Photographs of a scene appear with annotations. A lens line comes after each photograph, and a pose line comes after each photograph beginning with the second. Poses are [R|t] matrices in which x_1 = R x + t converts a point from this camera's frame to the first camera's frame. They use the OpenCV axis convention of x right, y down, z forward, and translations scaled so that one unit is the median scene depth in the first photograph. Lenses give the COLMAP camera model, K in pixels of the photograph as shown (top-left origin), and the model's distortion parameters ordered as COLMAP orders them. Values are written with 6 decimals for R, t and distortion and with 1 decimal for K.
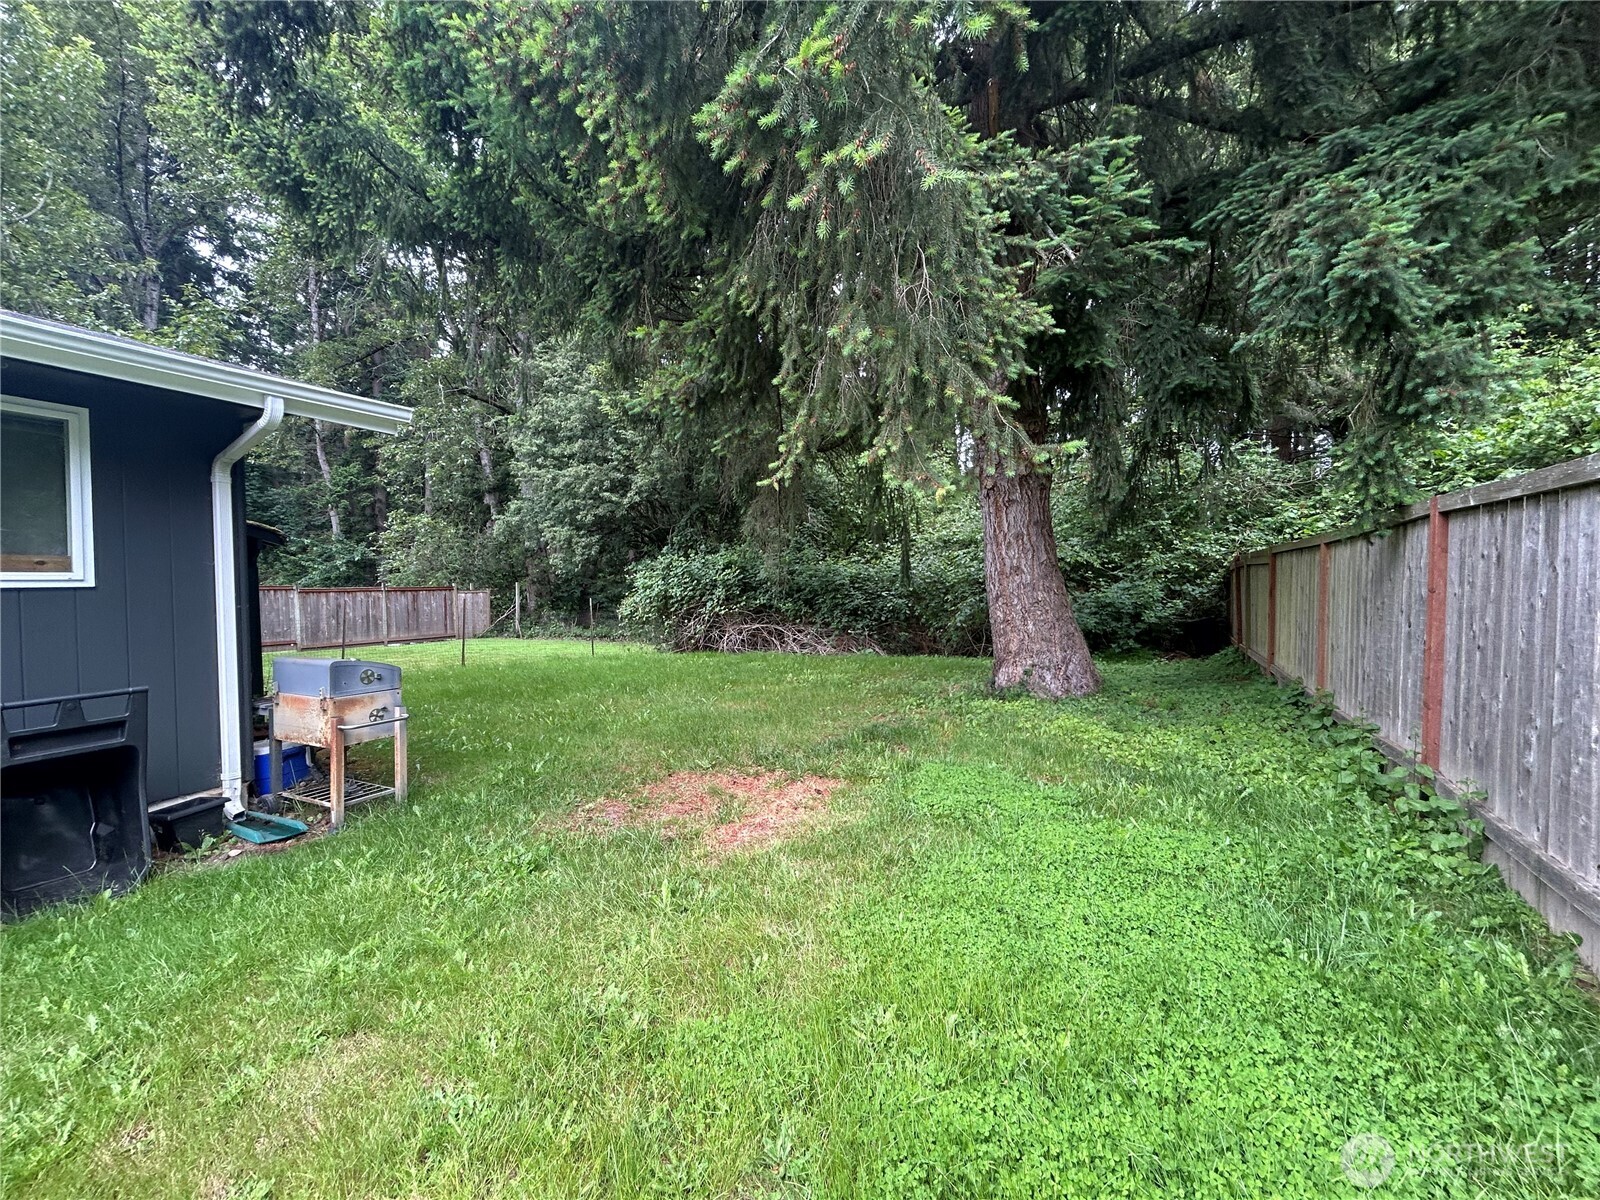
lens RADIAL K [[638.2, 0, 800.0], [0, 638.2, 600.0], [0, 0, 1]] dist [0.004319, 0.000761]
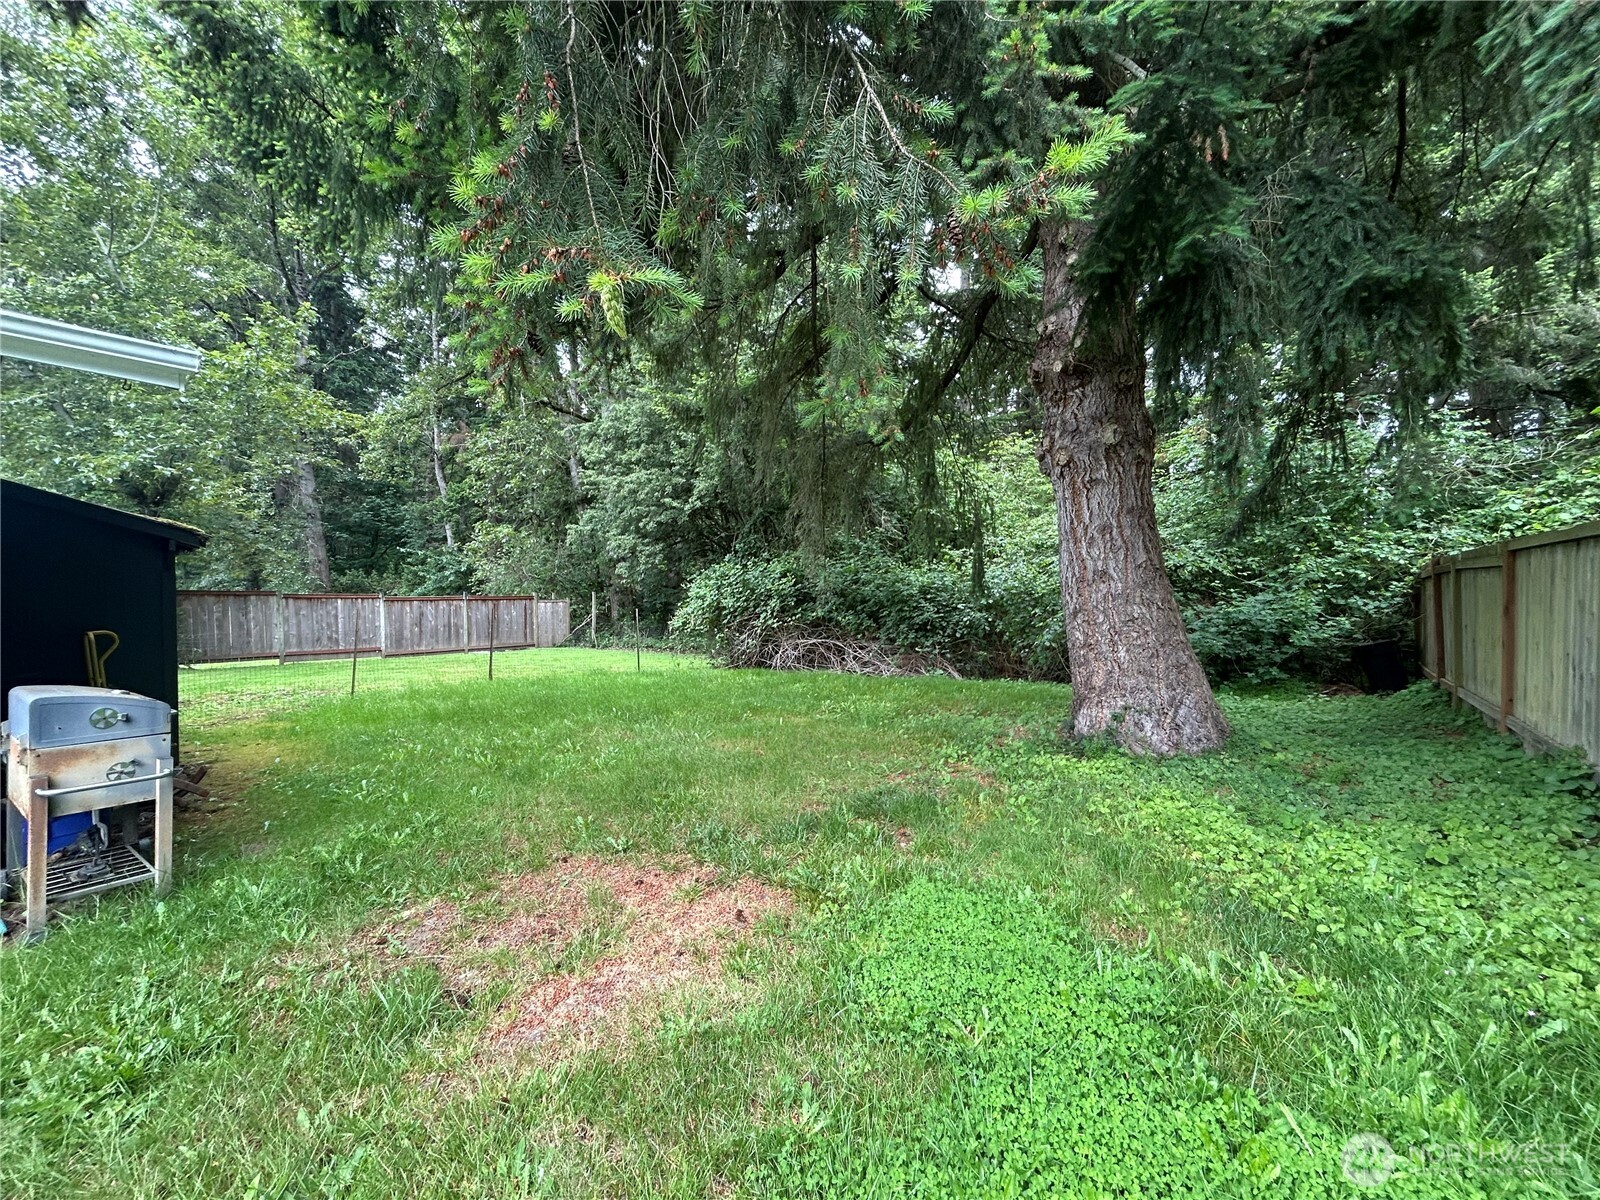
lens RADIAL K [[638.2, 0, 800.0], [0, 638.2, 600.0], [0, 0, 1]] dist [0.004319, 0.000761]
pose [[0.987392, 0.005935, -0.158182, 0.055589], [-0.008691, 0.999822, -0.016738, -0.001892], [0.158055, 0.017901, 0.987268, 0.109836]]
